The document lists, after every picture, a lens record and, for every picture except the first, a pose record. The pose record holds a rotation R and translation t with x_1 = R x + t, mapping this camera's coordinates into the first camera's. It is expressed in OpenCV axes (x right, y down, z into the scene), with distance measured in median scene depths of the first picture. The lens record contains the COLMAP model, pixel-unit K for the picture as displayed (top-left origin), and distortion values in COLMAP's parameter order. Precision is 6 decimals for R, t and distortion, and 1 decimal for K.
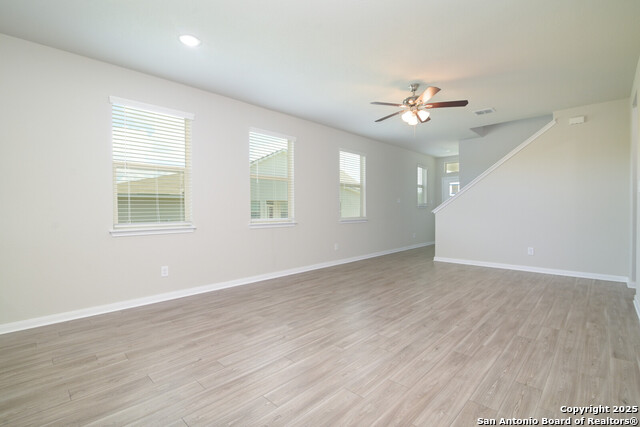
lens RADIAL K [[293.8, 0, 317.7], [0, 293.8, 214.8], [0, 0, 1]] dist [-0.014288, 0.002402]
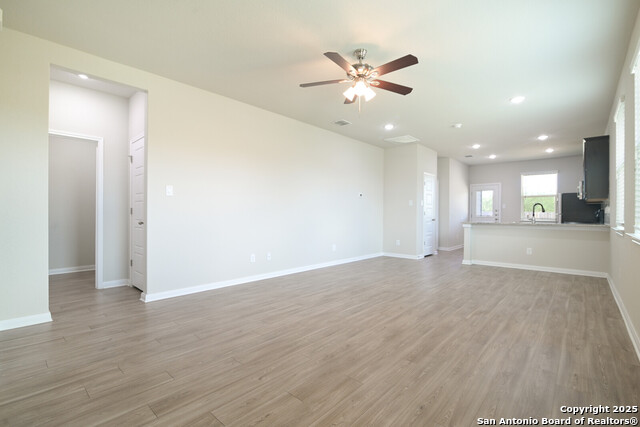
lens RADIAL K [[293.8, 0, 318.5], [0, 293.8, 211.5], [0, 0, 1]] dist [-0.014288, 0.002402]
pose [[-0.999294, 0.000519, -0.037568, 0.565525], [0.000056, 0.999924, 0.012320, -0.027169], [0.037571, 0.012309, -0.999218, 2.143490]]
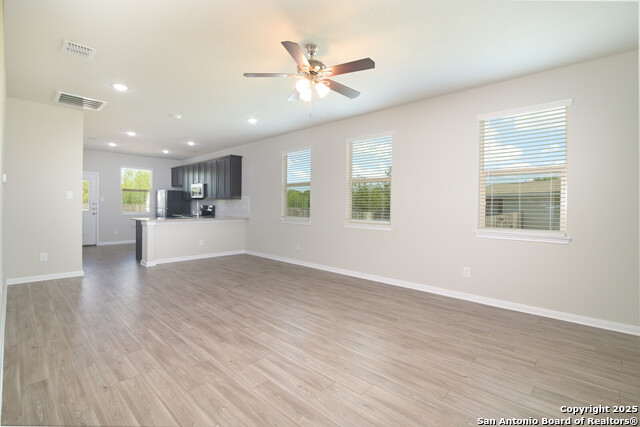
lens RADIAL K [[293.8, 0, 317.9], [0, 293.8, 210.6], [0, 0, 1]] dist [-0.014288, 0.002402]
pose [[0.016146, 0.019969, -0.999670, 1.289952], [-0.033307, 0.999256, 0.019422, -0.055958], [0.999315, 0.032983, 0.016799, 1.214760]]
